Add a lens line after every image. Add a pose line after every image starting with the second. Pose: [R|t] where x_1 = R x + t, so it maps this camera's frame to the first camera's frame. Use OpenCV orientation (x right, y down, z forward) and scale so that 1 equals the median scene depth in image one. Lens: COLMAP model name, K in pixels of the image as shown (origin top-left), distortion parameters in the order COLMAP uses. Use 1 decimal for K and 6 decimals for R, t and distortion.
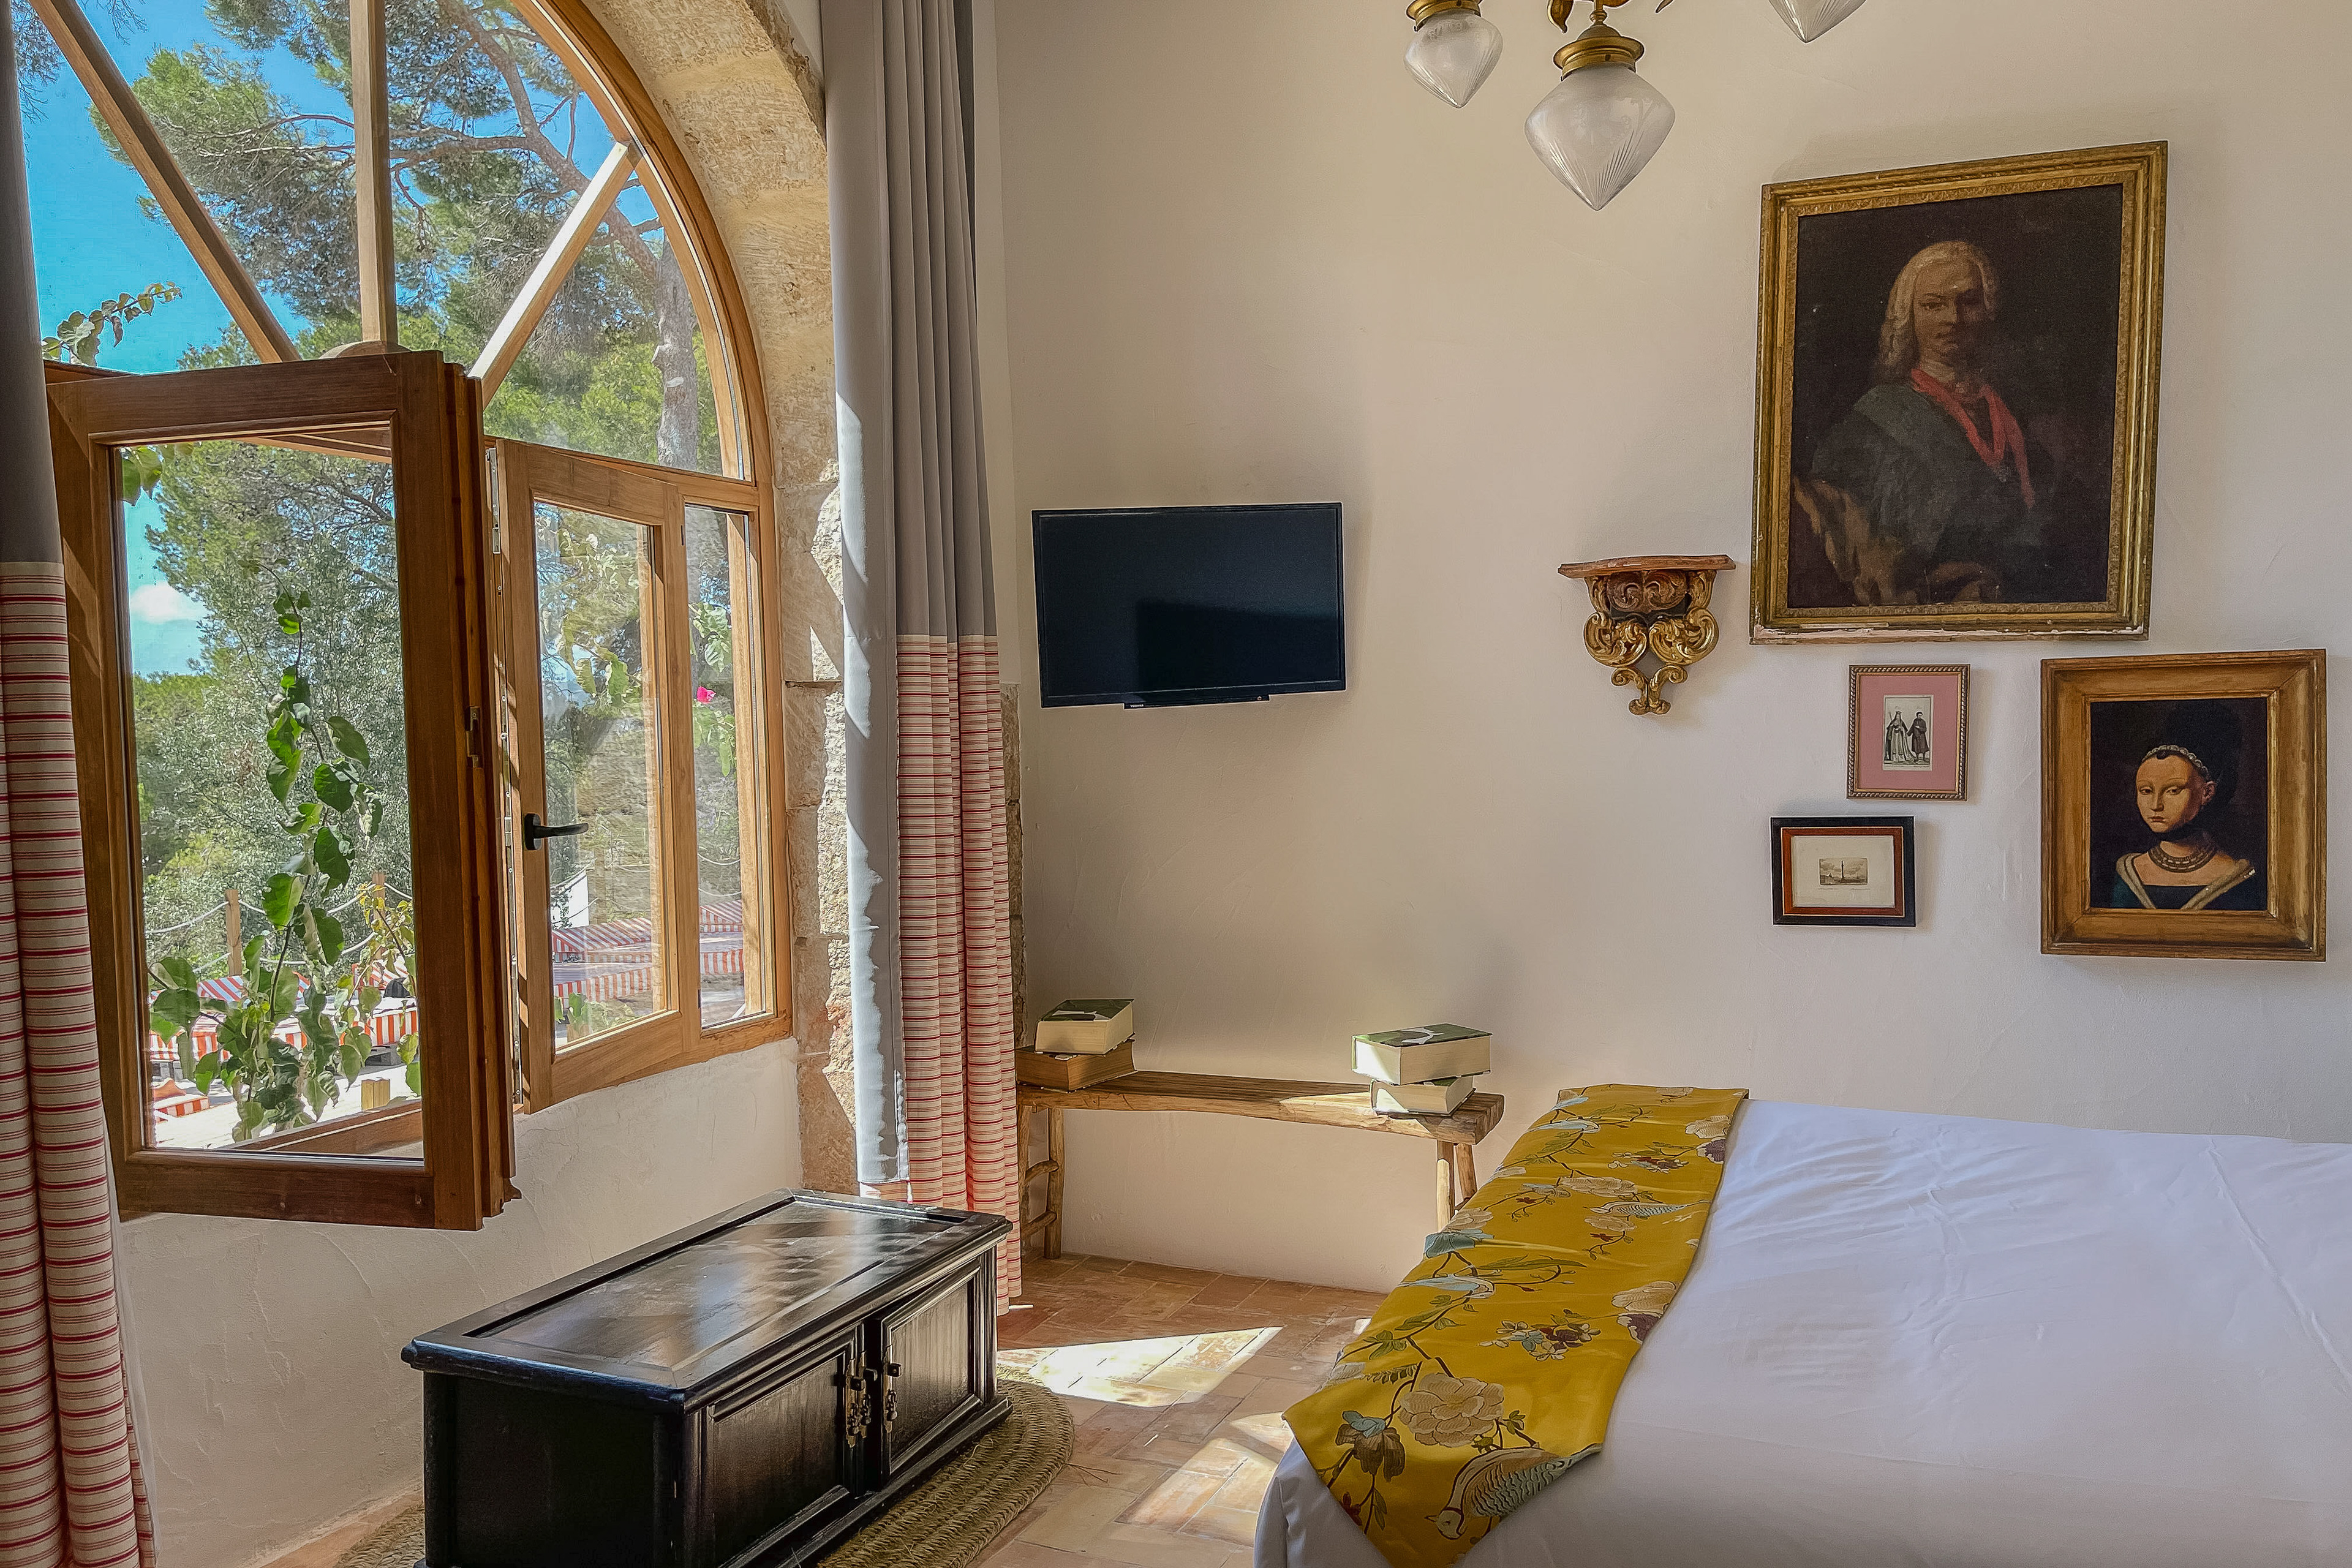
lens RADIAL K [[1668.2, 0, 1176.8], [0, 1668.2, 790.7], [0, 0, 1]] dist [0.025190, -0.041679]
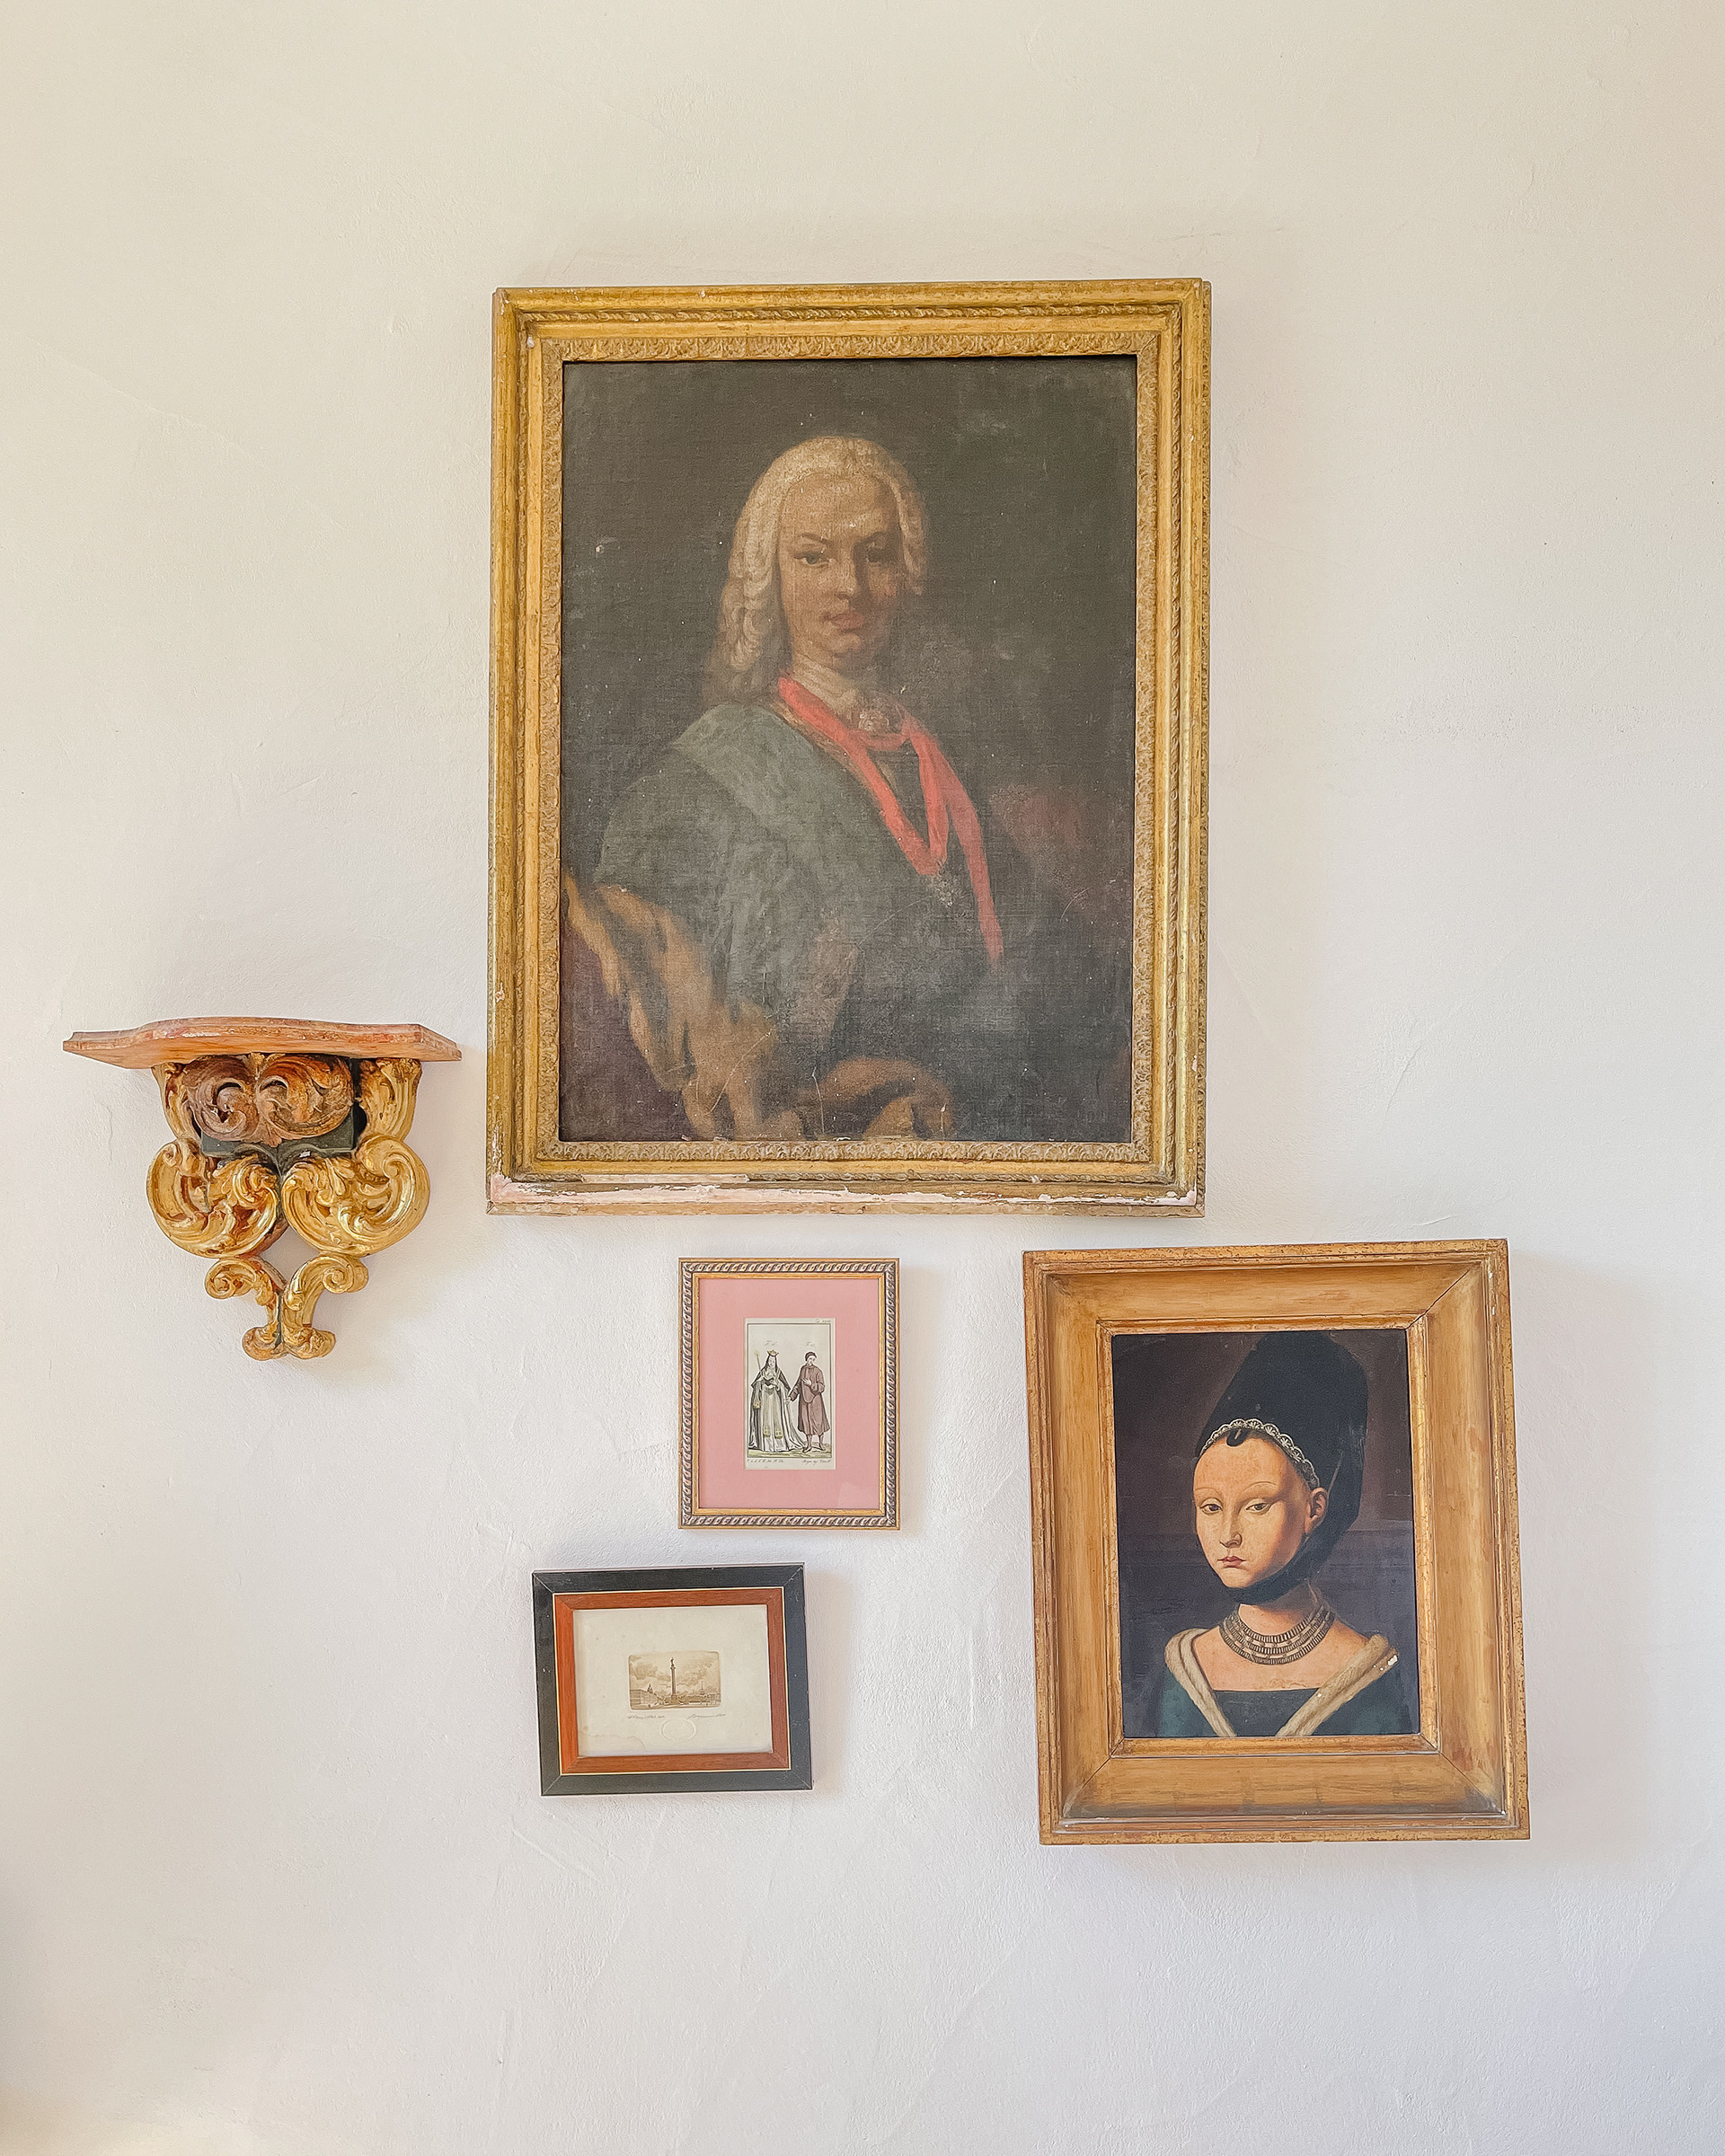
lens RADIAL K [[1834.9, 0, 867.0], [0, 1834.9, 1140.9], [0, 0, 1]] dist [0.010432, 0.013472]
pose [[0.930329, 0.024691, 0.365893, 0.263420], [0.016953, 0.993769, -0.110166, -0.050581], [-0.366333, 0.108694, 0.924113, 0.490707]]
